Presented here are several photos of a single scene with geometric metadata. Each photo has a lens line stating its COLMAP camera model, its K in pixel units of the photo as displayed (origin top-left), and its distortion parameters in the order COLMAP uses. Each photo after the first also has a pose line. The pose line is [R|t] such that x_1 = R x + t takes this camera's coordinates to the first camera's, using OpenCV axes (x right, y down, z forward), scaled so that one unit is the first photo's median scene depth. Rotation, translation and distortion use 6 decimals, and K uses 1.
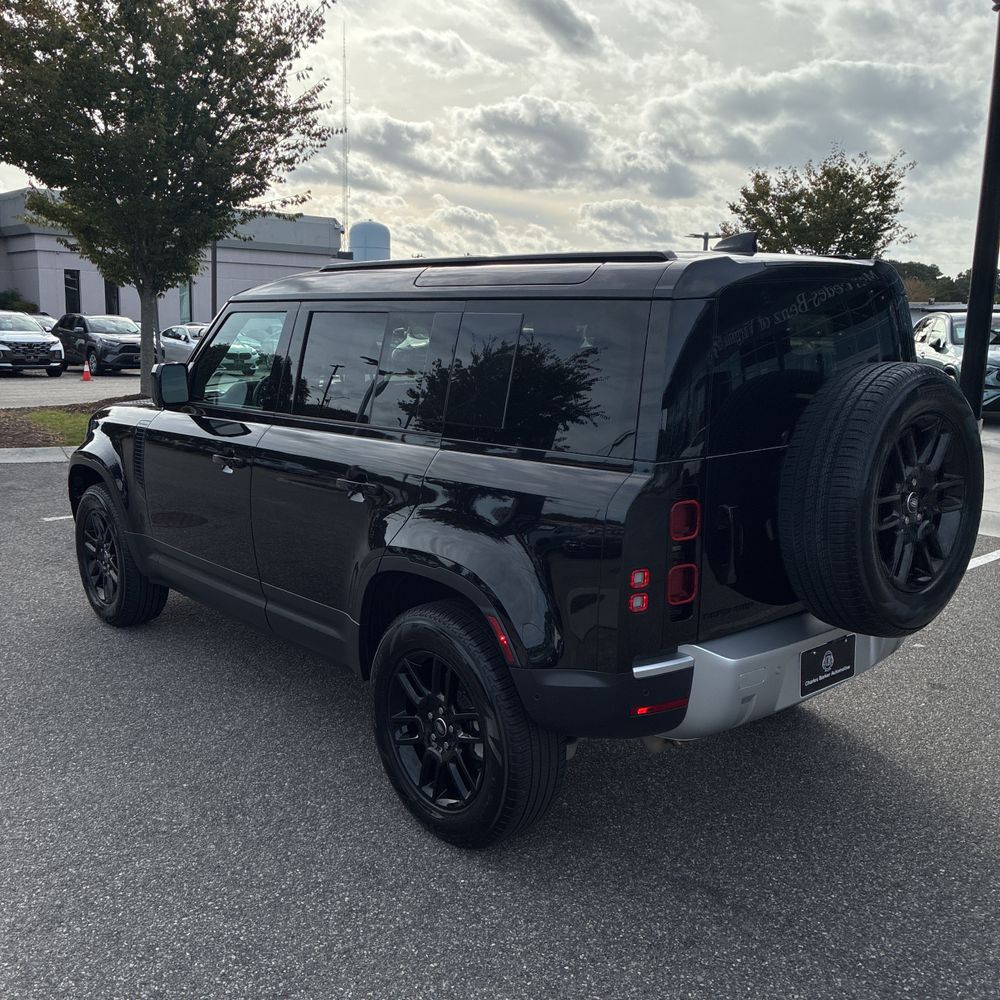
lens RADIAL K [[1011.5, 0, 501.7], [0, 1011.5, 498.8], [0, 0, 1]] dist [0.026078, 0.000000]
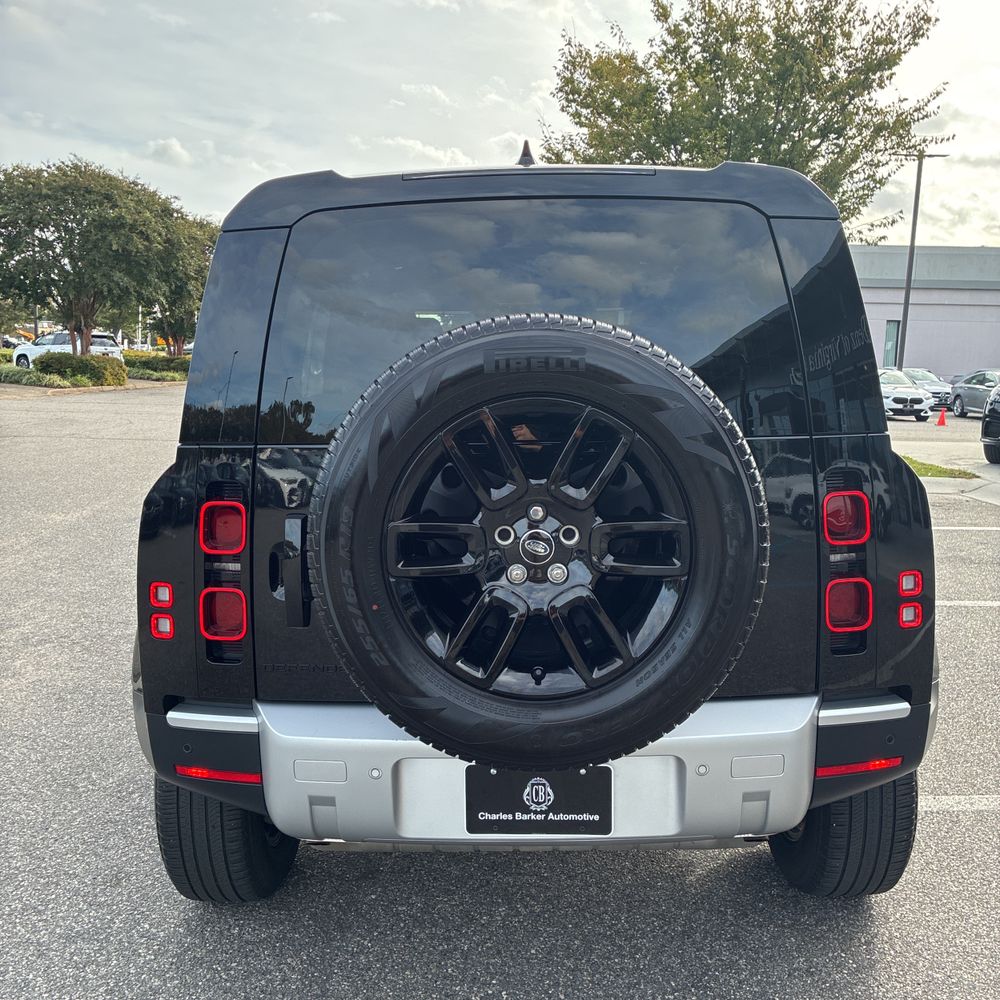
lens RADIAL K [[1011.5, 0, 498.4], [0, 1011.5, 492.2], [0, 0, 1]] dist [0.026078, 0.000000]
pose [[0.738965, 0.075964, -0.669448, 0.175086], [-0.114431, 0.993338, -0.013598, -0.003552], [0.663955, 0.086654, 0.742735, 0.123673]]
